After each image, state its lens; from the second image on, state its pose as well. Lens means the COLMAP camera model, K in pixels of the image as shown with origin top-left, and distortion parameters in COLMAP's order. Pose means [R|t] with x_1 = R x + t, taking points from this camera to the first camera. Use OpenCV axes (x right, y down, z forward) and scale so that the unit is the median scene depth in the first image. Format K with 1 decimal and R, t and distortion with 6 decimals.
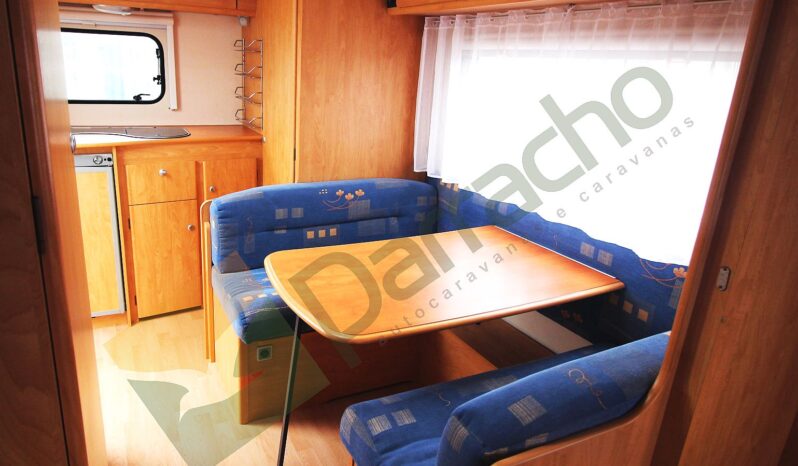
lens RADIAL K [[576.7, 0, 398.1], [0, 576.7, 243.2], [0, 0, 1]] dist [0.000611, -0.006371]
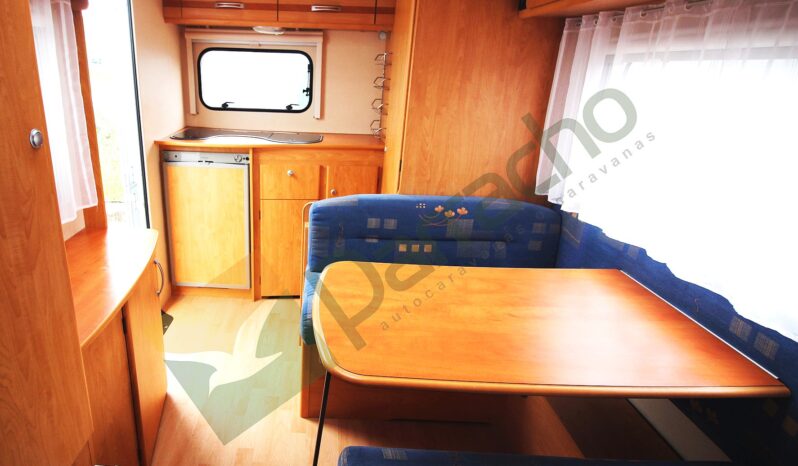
lens RADIAL K [[472.4, 0, 399.0], [0, 472.4, 233.0], [0, 0, 1]] dist [0.003376, -0.032203]
pose [[0.864681, 0.138460, -0.482862, 0.226877], [-0.141915, 0.989437, 0.029587, -0.062025], [0.481858, 0.042942, 0.875197, 0.287757]]
